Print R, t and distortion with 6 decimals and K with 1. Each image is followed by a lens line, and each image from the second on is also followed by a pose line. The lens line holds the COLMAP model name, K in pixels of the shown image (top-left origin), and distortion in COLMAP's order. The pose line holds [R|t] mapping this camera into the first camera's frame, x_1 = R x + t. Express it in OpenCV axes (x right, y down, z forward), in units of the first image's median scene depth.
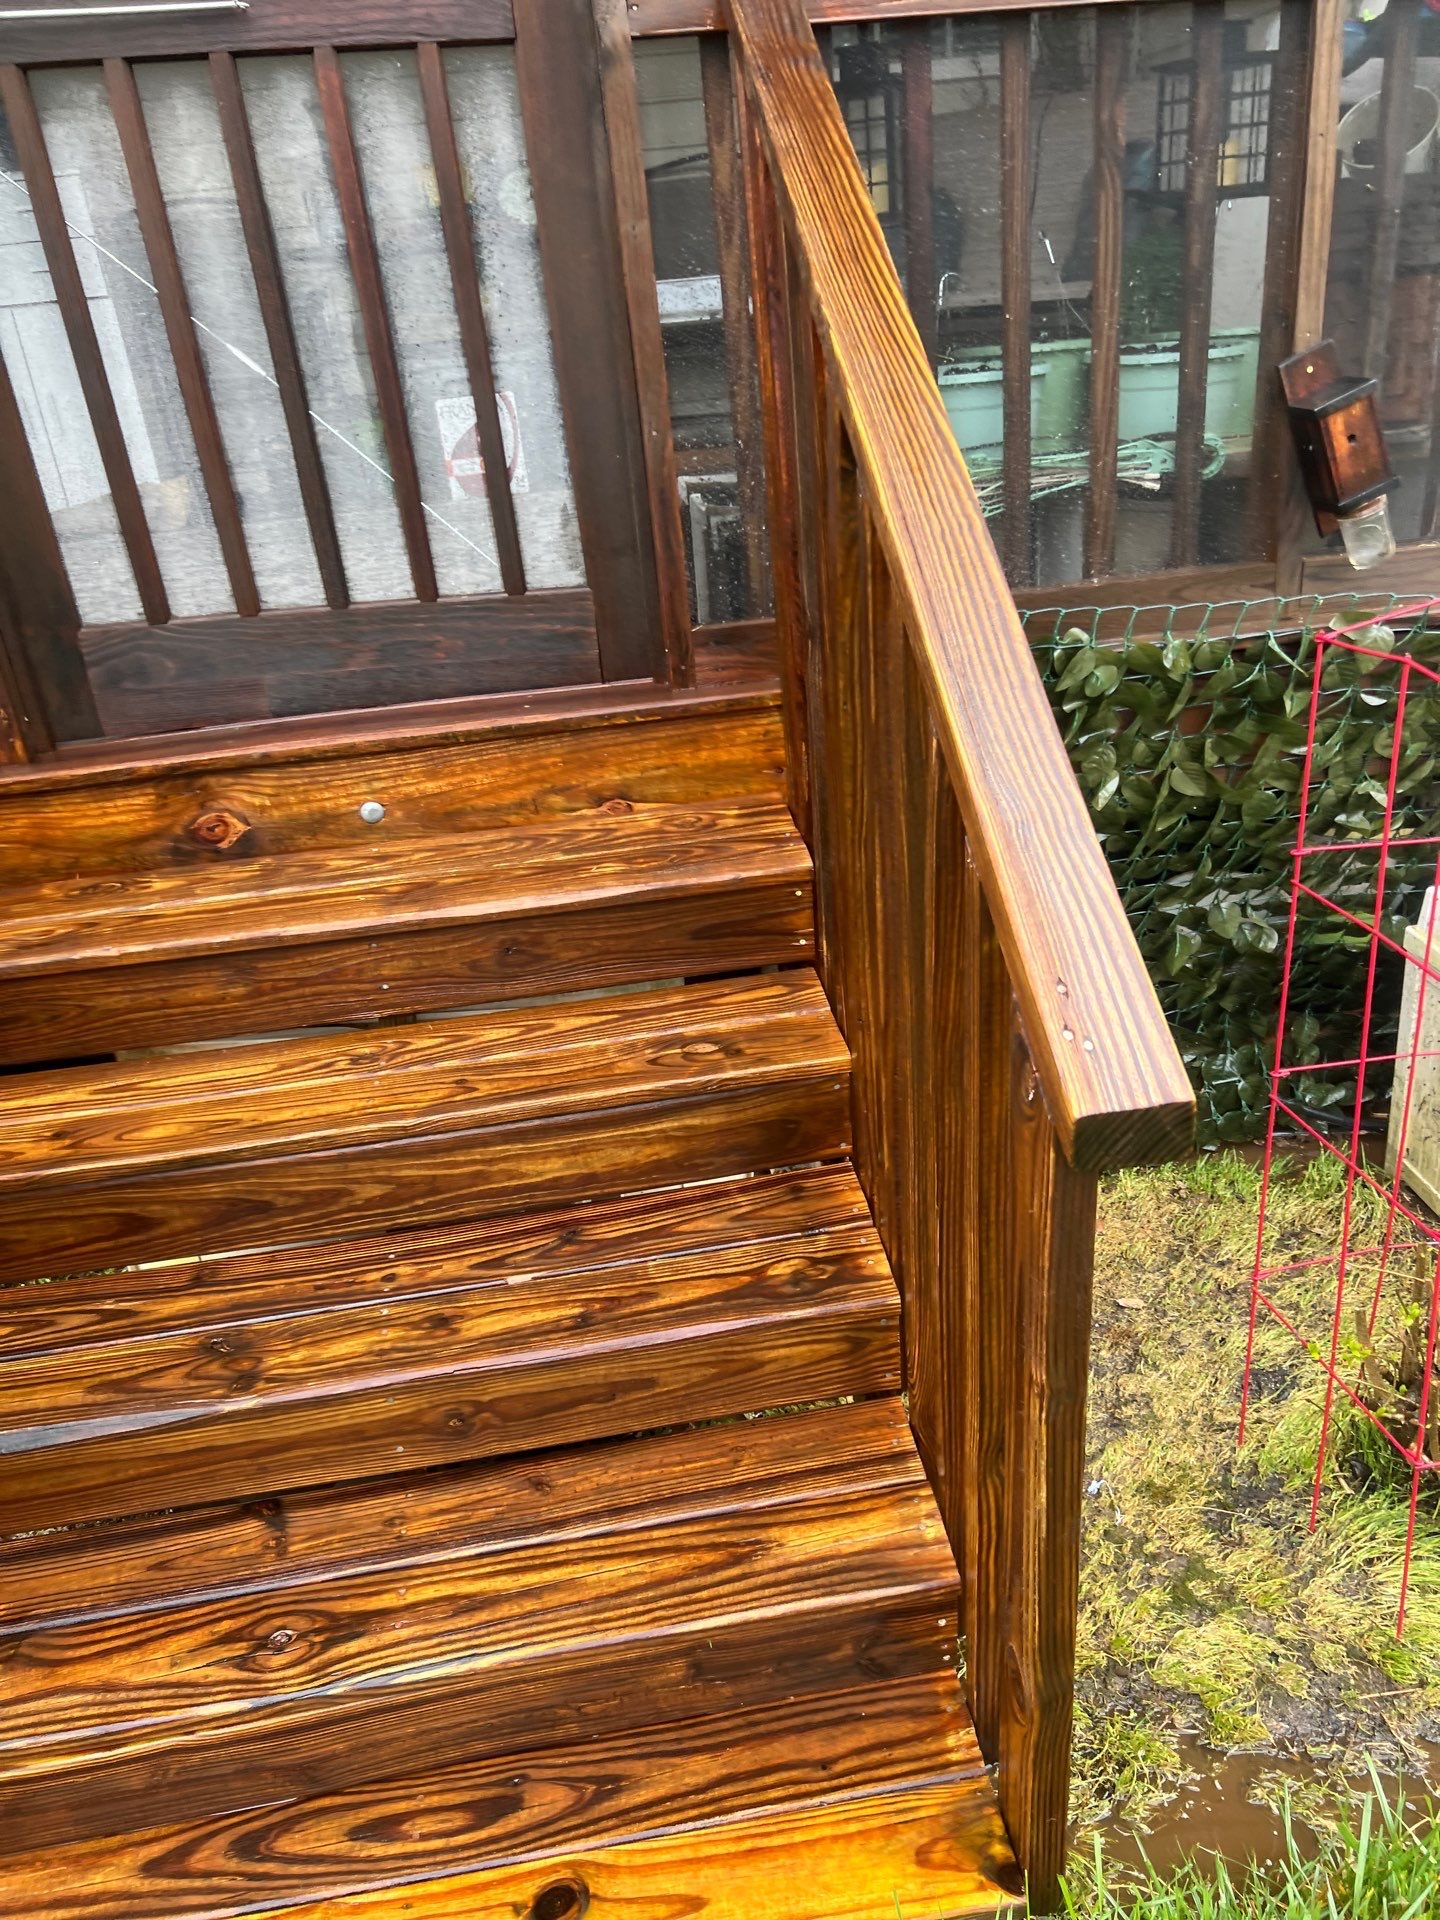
lens RADIAL K [[1468.3, 0, 738.1], [0, 1468.3, 978.8], [0, 0, 1]] dist [0.061292, -0.071379]
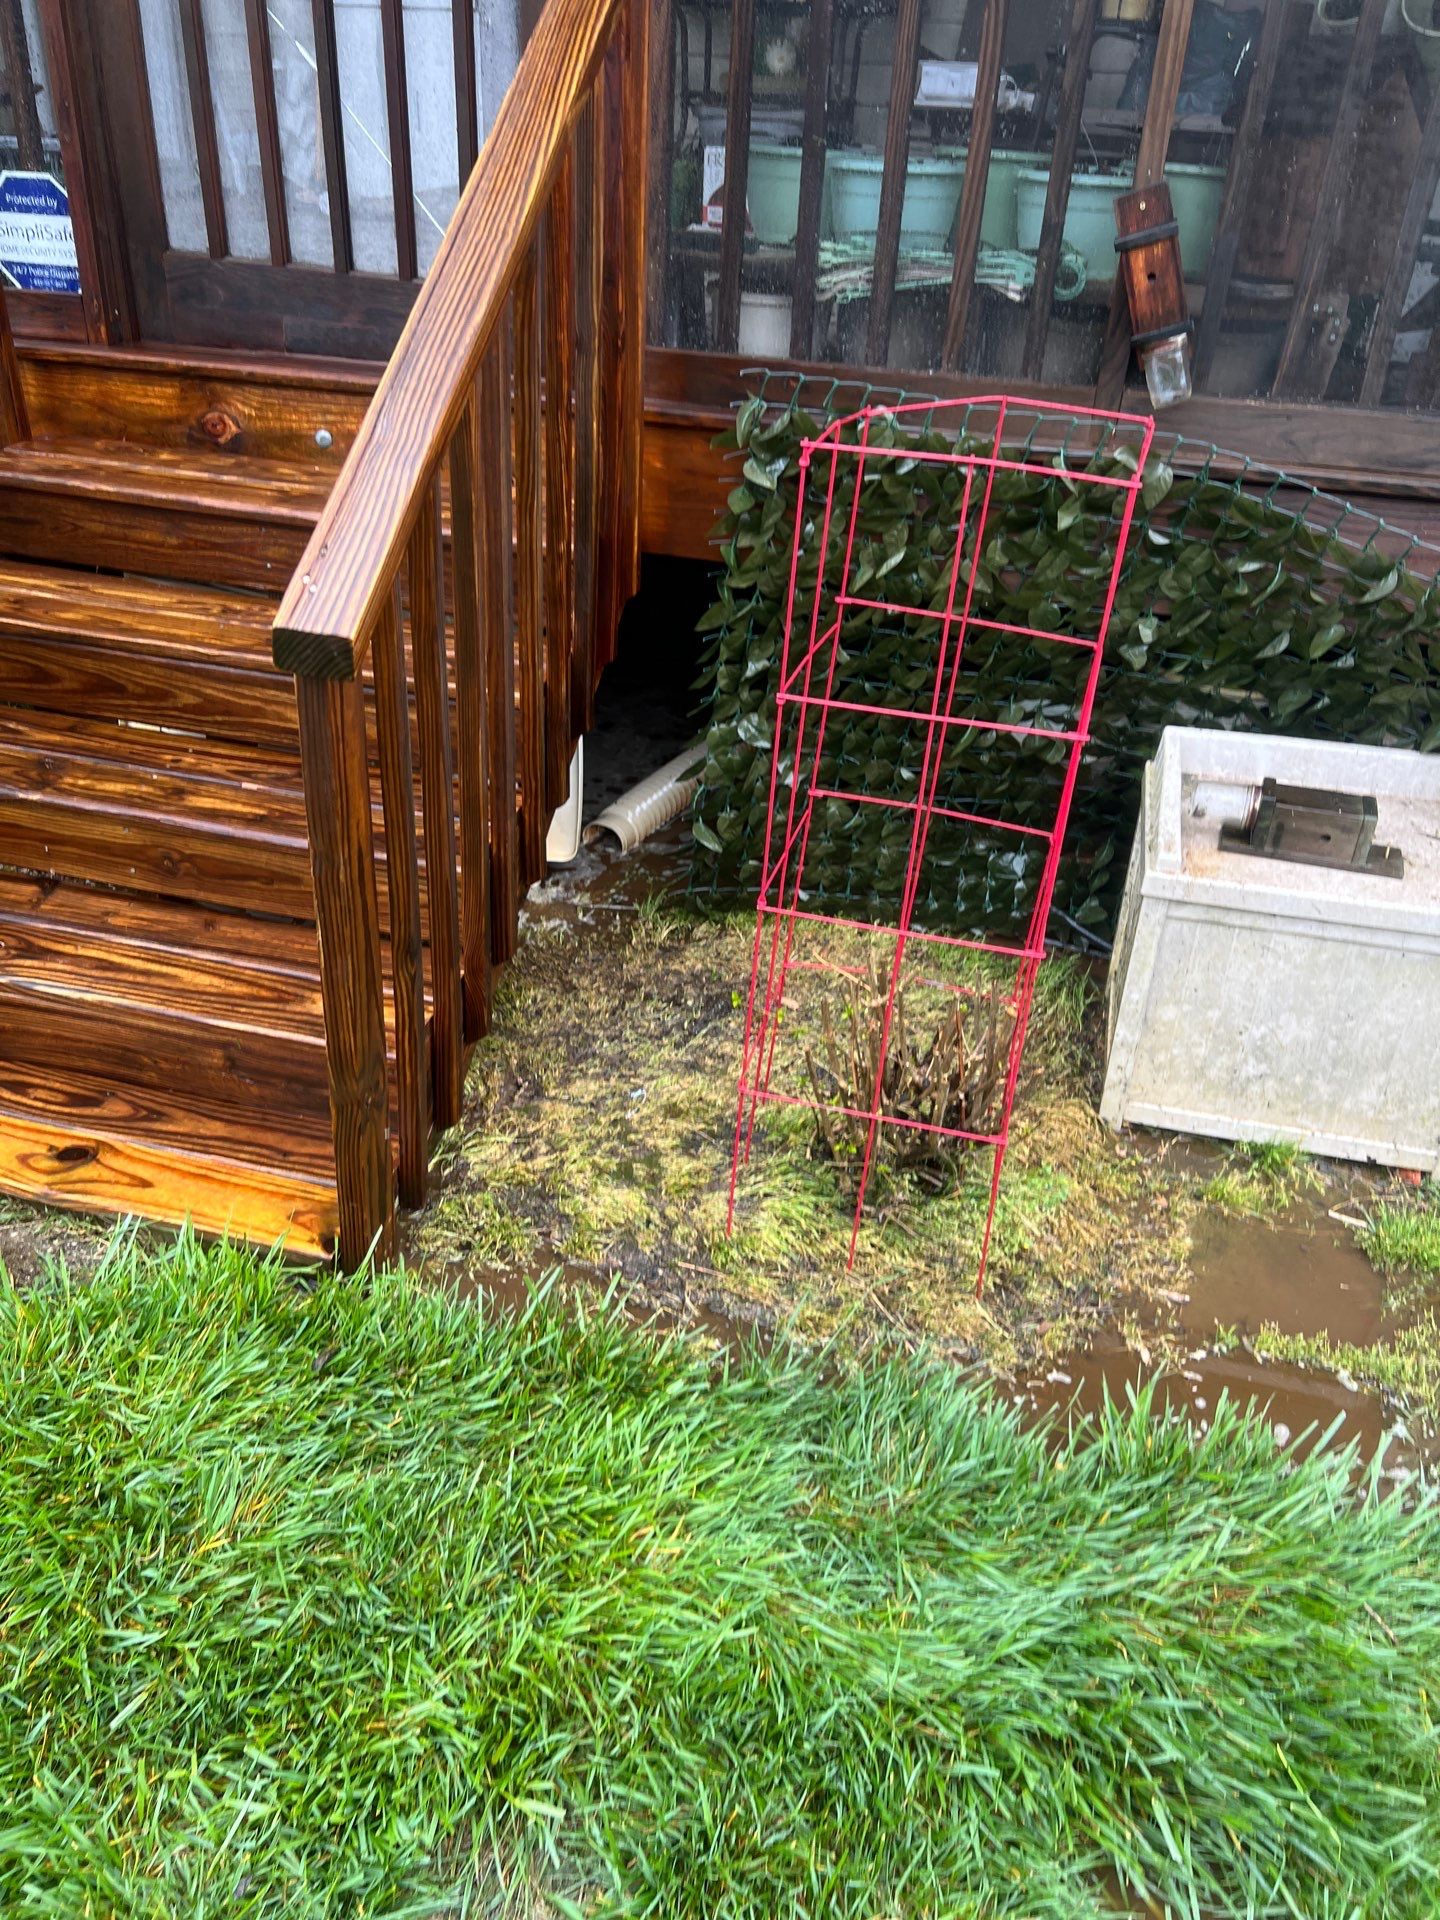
lens RADIAL K [[1468.3, 0, 702.9], [0, 1468.3, 929.7], [0, 0, 1]] dist [0.061292, -0.071379]
pose [[0.912432, 0.301703, -0.276482, 0.635713], [-0.276098, 0.952533, 0.128259, 0.042664], [0.302055, -0.040691, 0.952422, -0.158621]]
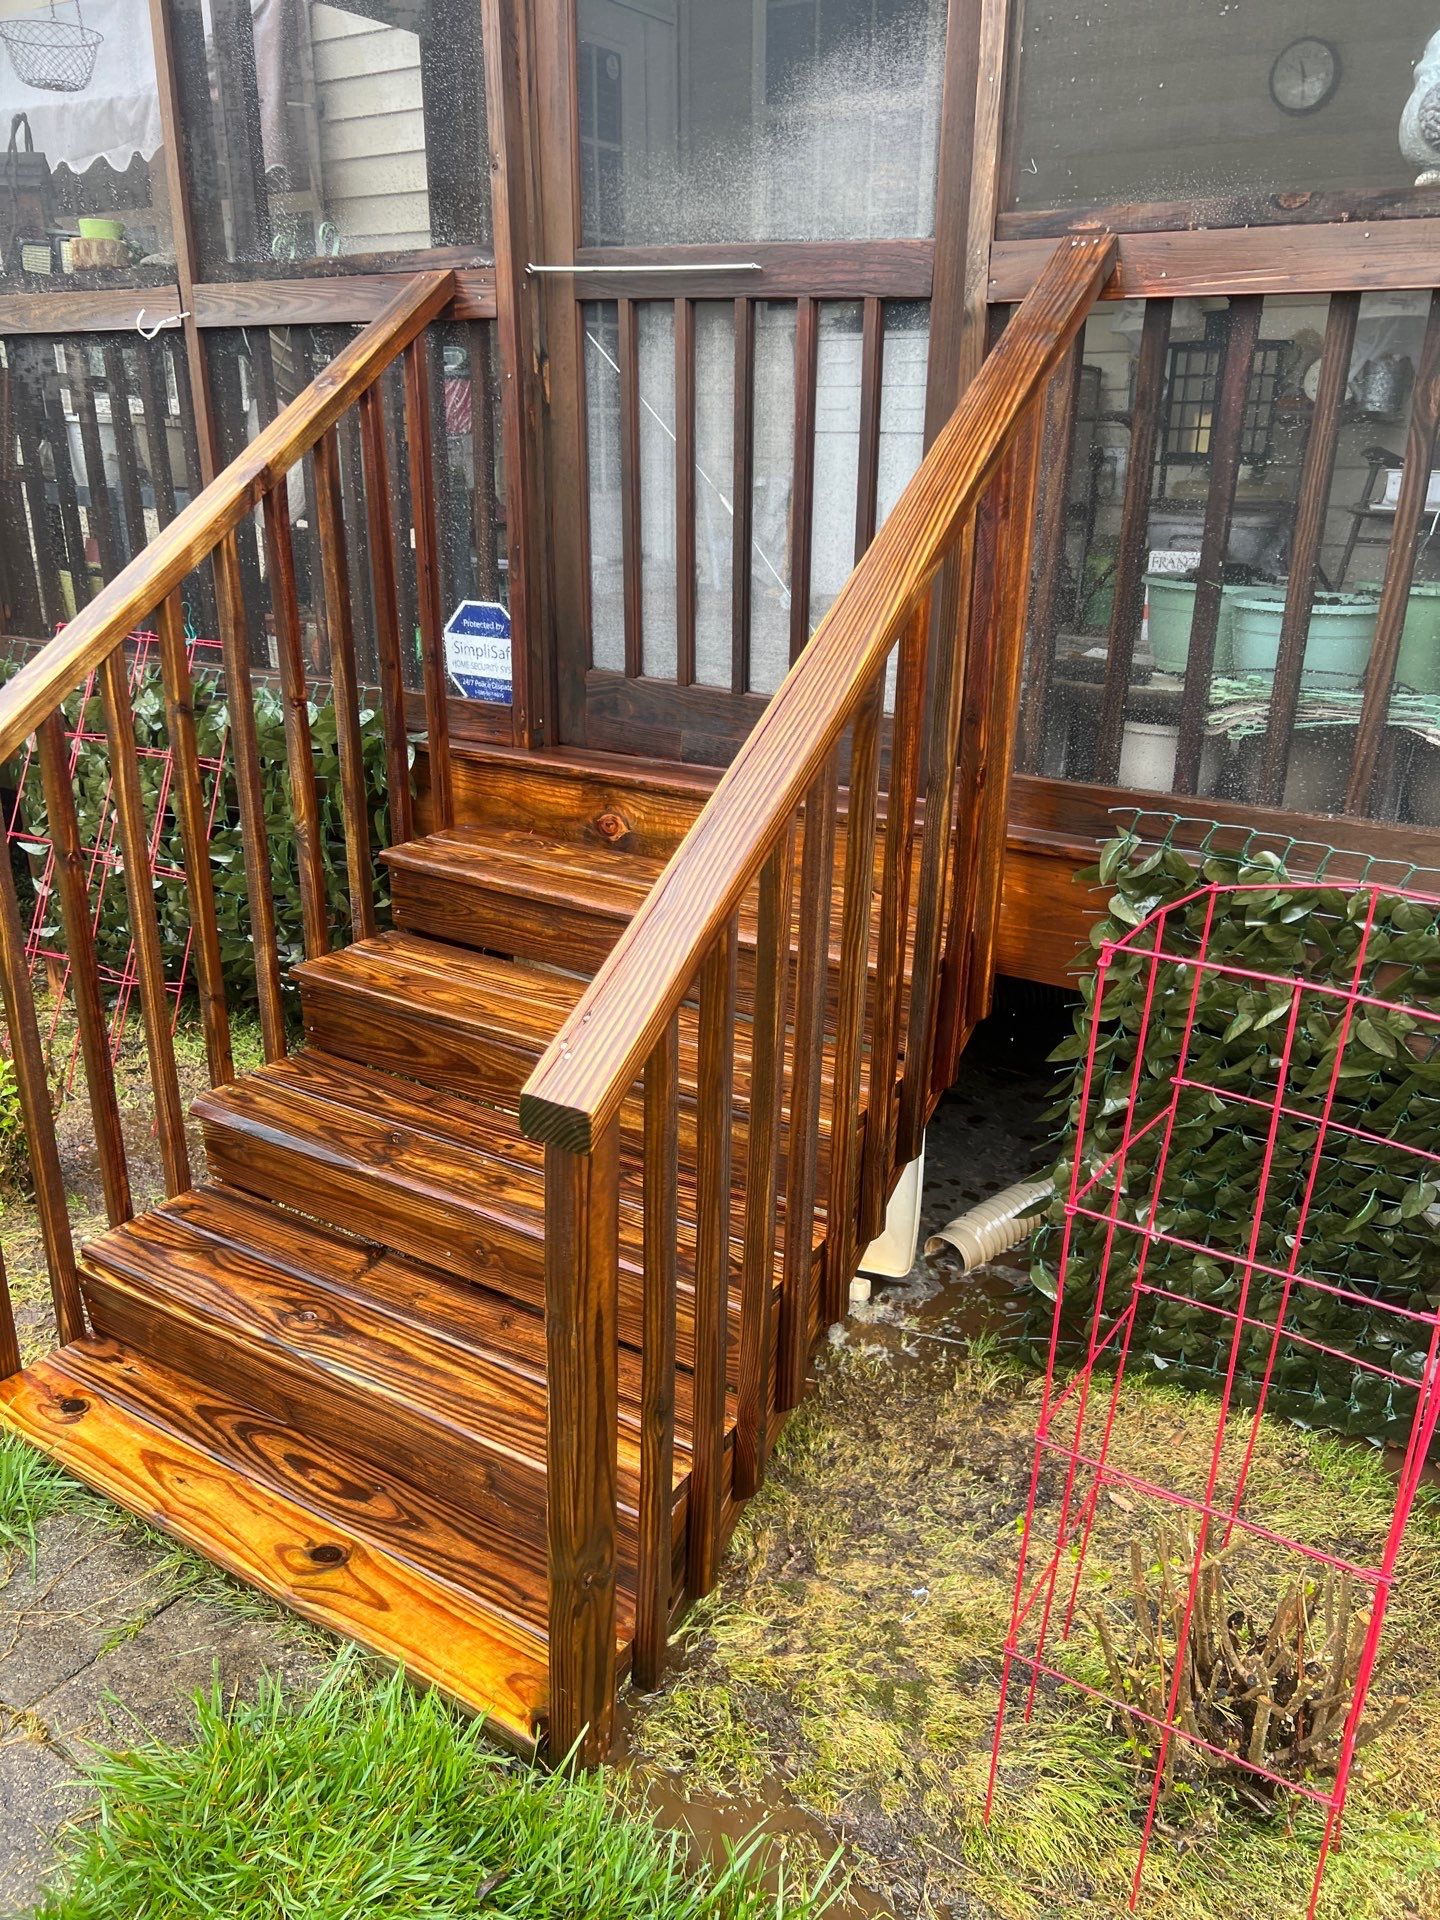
lens RADIAL K [[1468.3, 0, 704.5], [0, 1468.3, 953.8], [0, 0, 1]] dist [0.061292, -0.071379]
pose [[0.750785, 0.304912, -0.585962, 0.663935], [-0.351271, 0.935552, 0.036746, -0.083754], [0.559402, 0.178244, 0.809505, -0.049340]]
